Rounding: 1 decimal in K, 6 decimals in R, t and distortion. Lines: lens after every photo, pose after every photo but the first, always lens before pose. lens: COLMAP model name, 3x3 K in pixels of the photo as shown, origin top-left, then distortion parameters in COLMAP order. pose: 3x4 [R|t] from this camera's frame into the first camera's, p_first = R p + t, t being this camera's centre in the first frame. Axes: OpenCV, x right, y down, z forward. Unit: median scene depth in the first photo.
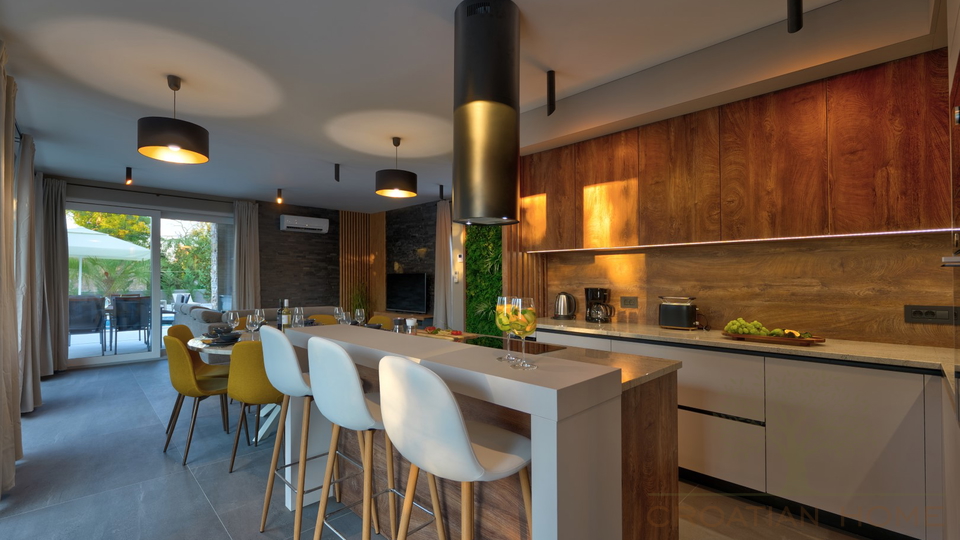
lens RADIAL K [[423.8, 0, 479.2], [0, 423.8, 292.2], [0, 0, 1]] dist [-0.001222, -0.000192]
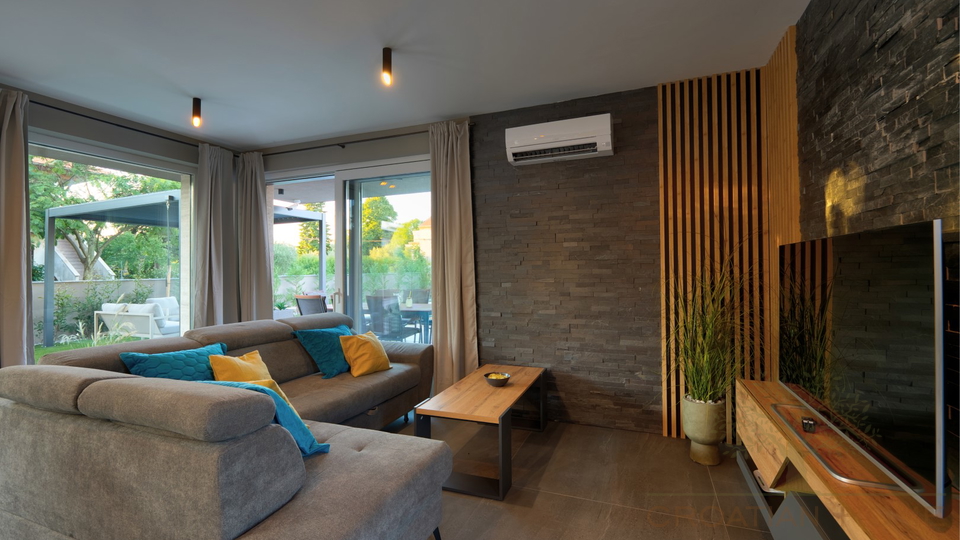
lens RADIAL K [[420.0, 0, 480.0], [0, 420.0, 270.0], [0, 0, 1]] dist [0.000866, 0.000179]
pose [[0.414878, -0.011617, -0.909803, -0.086525], [-0.011837, 0.999765, -0.018164, -0.031333], [0.909800, 0.018305, 0.414643, 1.092506]]
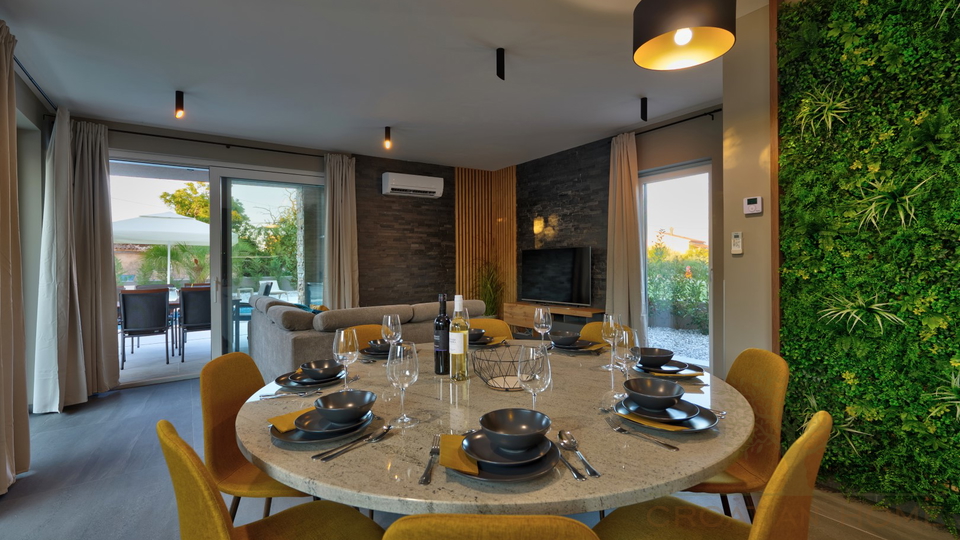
lens RADIAL K [[420.0, 0, 480.0], [0, 420.0, 270.0], [0, 0, 1]] dist [0.000866, 0.000179]
pose [[0.987864, -0.017353, -0.154350, -0.269587], [0.015347, 0.999782, -0.014184, -0.001410], [0.154563, 0.011643, 0.987914, 0.429784]]
